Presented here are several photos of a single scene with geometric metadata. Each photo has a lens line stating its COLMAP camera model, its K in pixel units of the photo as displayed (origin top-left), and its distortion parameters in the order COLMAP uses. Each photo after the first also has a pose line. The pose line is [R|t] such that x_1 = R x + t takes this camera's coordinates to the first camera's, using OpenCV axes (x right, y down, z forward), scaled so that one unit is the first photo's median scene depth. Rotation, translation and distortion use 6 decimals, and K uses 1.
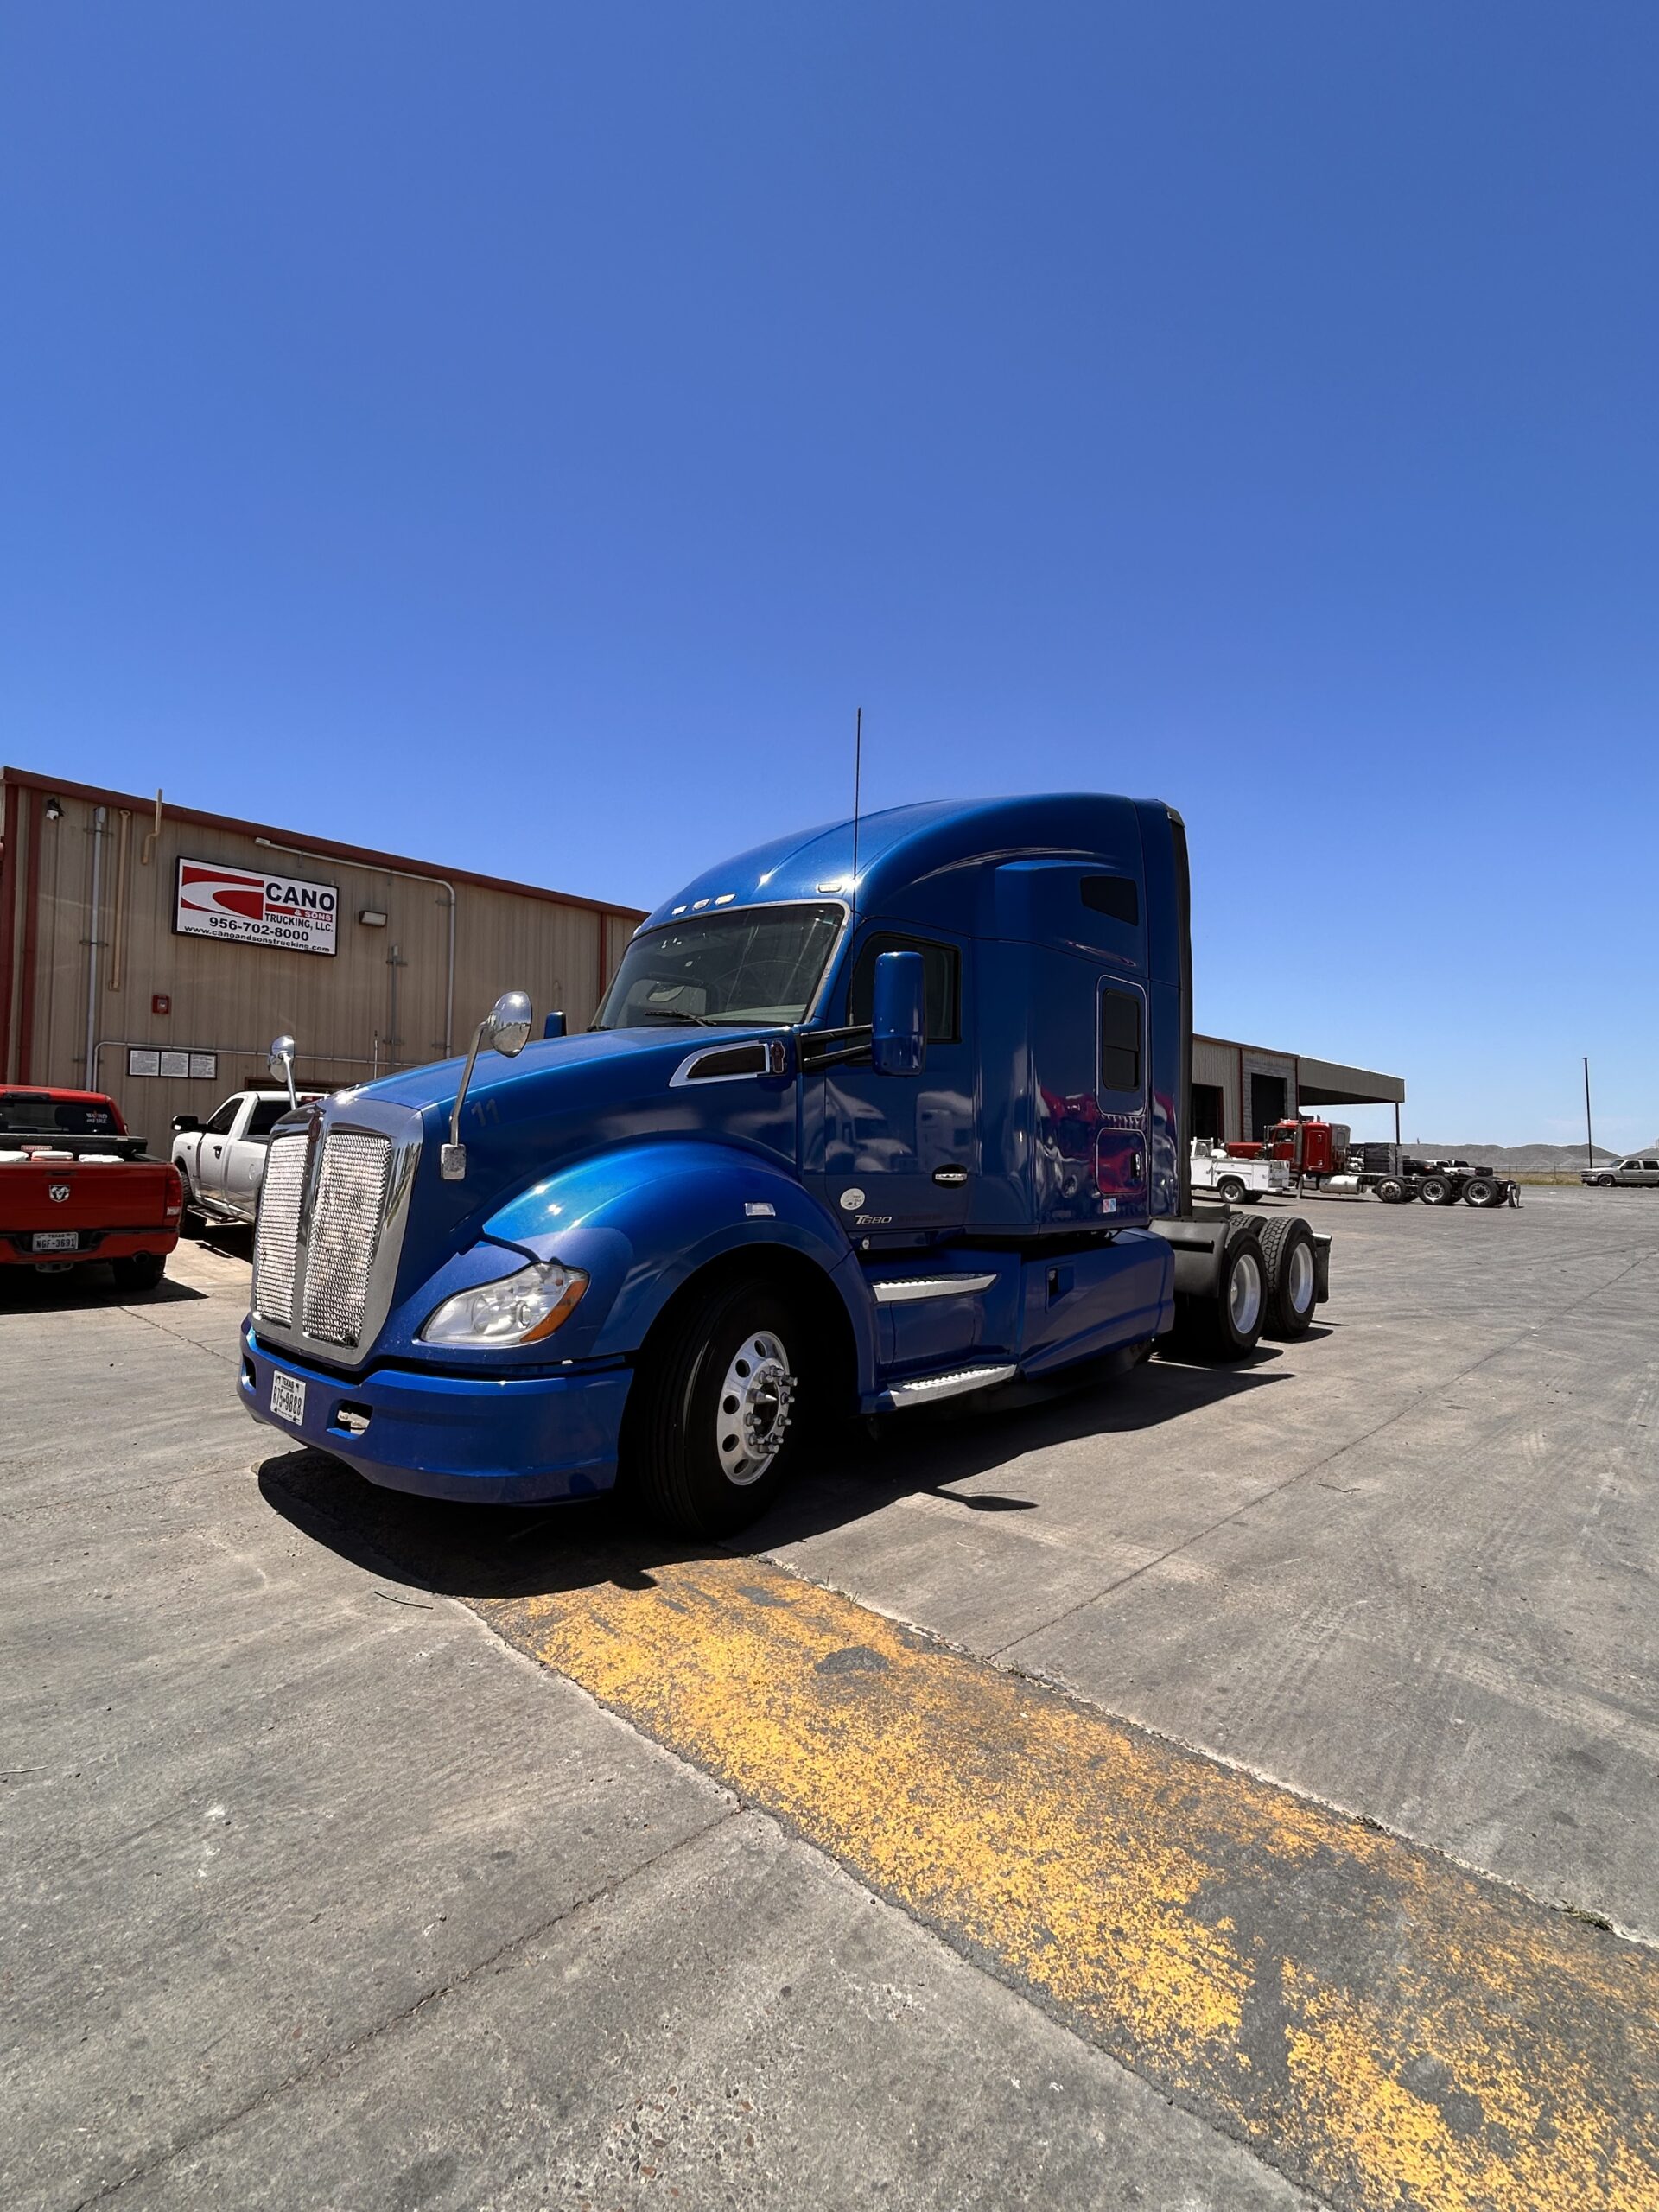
lens RADIAL K [[1017.6, 0, 829.5], [0, 1017.6, 1106.0], [0, 0, 1]] dist [-0.008336, 0.000103]
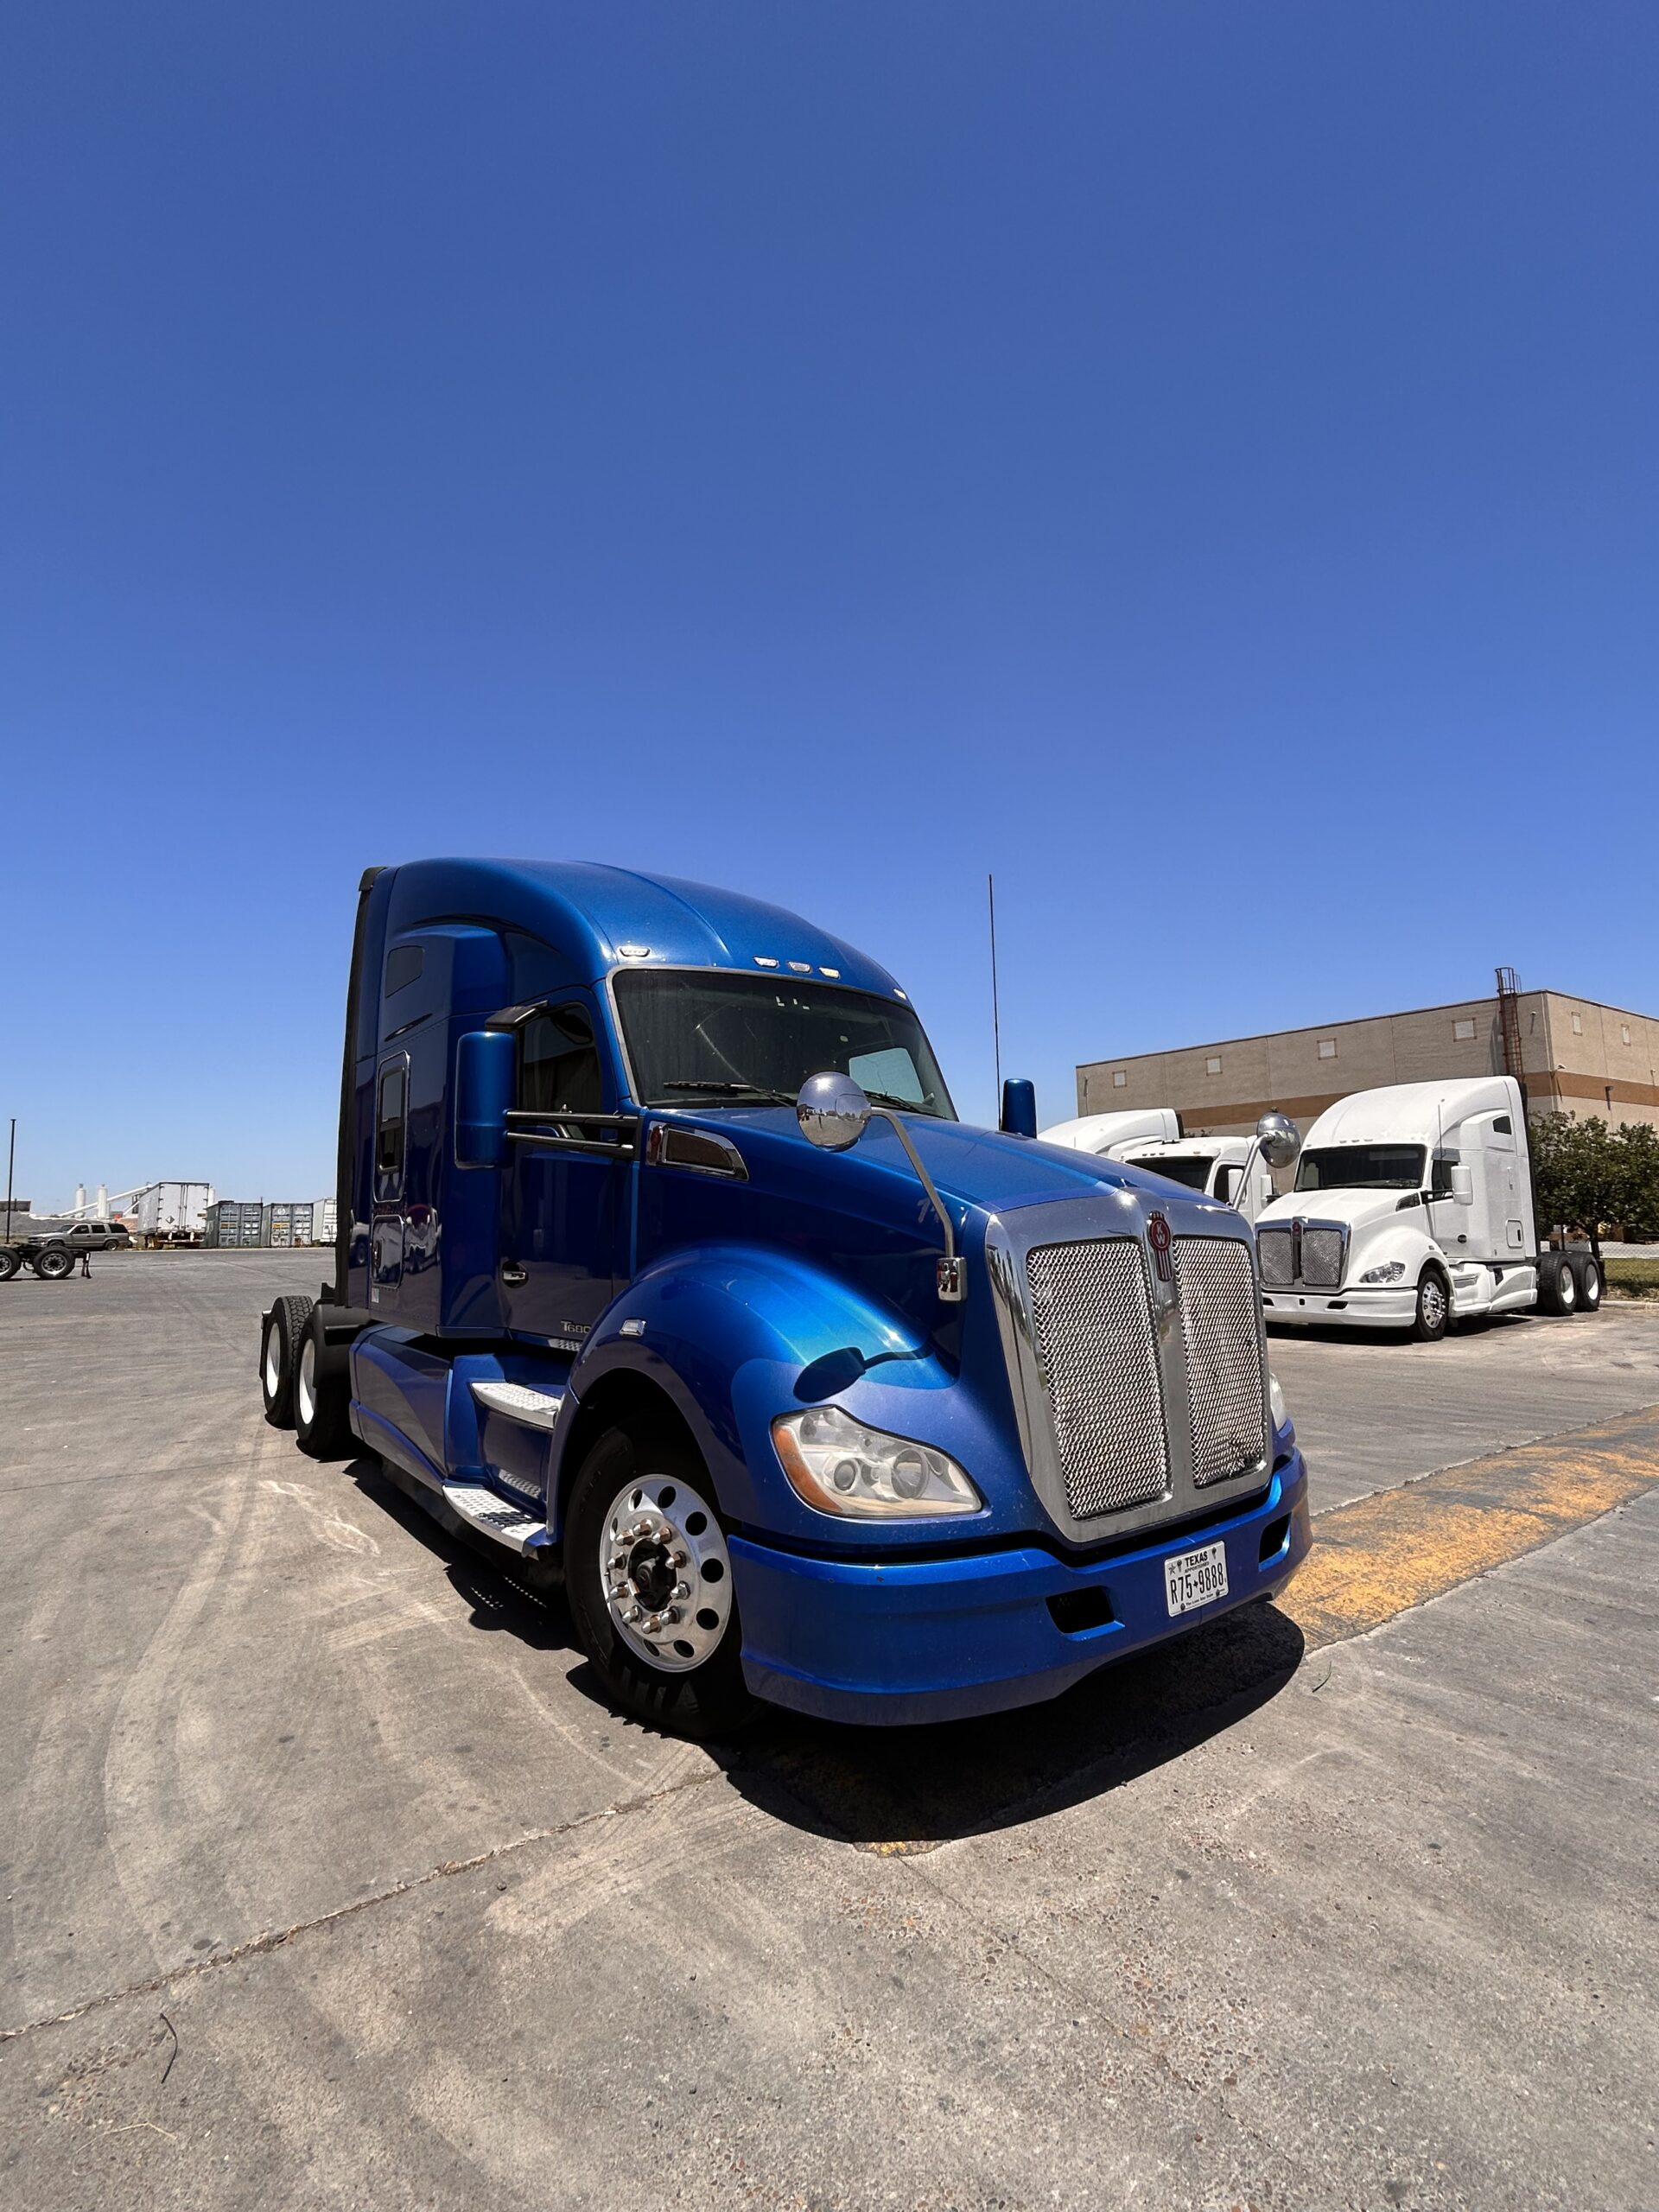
lens RADIAL K [[1021.9, 0, 829.5], [0, 1021.9, 1106.0], [0, 0, 1]] dist [0.004486, 0.001081]
pose [[0.177570, 0.089791, 0.980003, -1.135152], [-0.031148, 0.995843, -0.085599, -0.002337], [-0.983615, -0.015325, 0.179629, 0.925925]]
